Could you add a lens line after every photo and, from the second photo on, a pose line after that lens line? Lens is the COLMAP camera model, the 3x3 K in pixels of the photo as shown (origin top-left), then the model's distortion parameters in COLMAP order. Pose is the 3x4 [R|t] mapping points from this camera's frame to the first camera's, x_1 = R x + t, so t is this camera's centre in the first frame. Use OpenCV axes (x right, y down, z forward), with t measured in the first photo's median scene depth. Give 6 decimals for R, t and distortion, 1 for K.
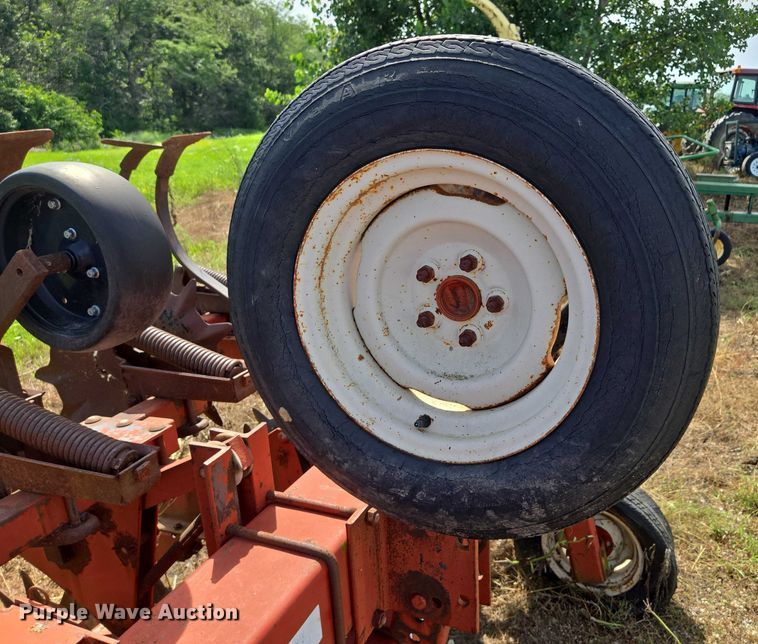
lens RADIAL K [[633.0, 0, 474.2], [0, 633.0, 300.6], [0, 0, 1]] dist [0.079016, -0.114744]
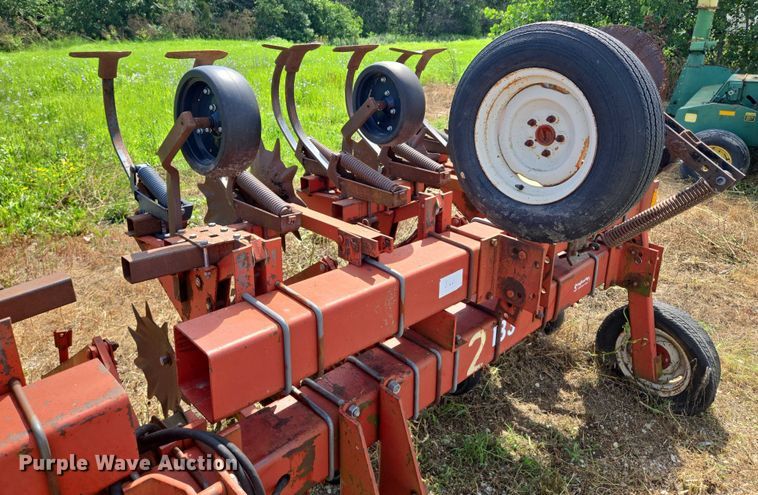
lens RADIAL K [[548.8, 0, 393.2], [0, 548.8, 193.4], [0, 0, 1]] dist [0.028810, -0.004655]
pose [[0.897569, 0.166517, -0.408217, 0.254166], [-0.161200, 0.985770, 0.047669, 0.153409], [0.410346, 0.023018, 0.911639, -0.779673]]
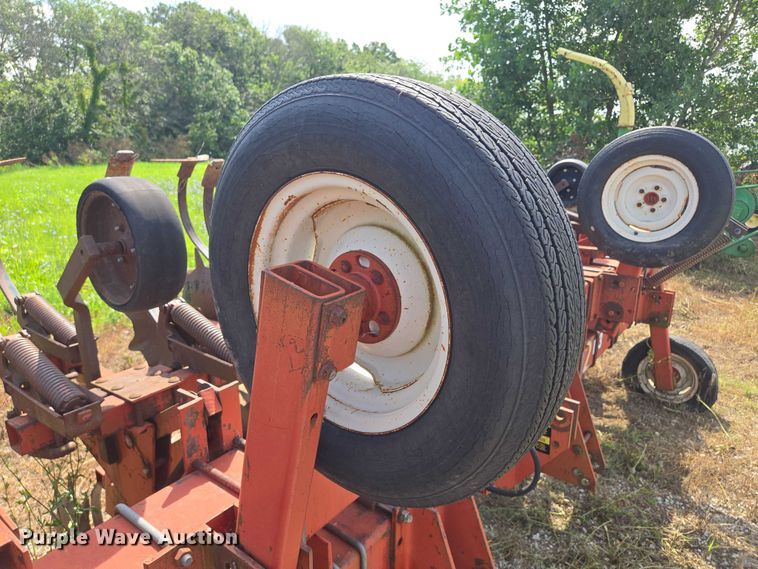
lens RADIAL K [[513.6, 0, 379.0], [0, 513.6, 284.5], [0, 0, 1]] dist [0.063156, -0.062947]
pose [[0.942260, 0.111351, -0.315826, -0.381767], [-0.118740, 0.992916, -0.004186, 0.521501], [0.313123, 0.041446, 0.948808, -1.723752]]
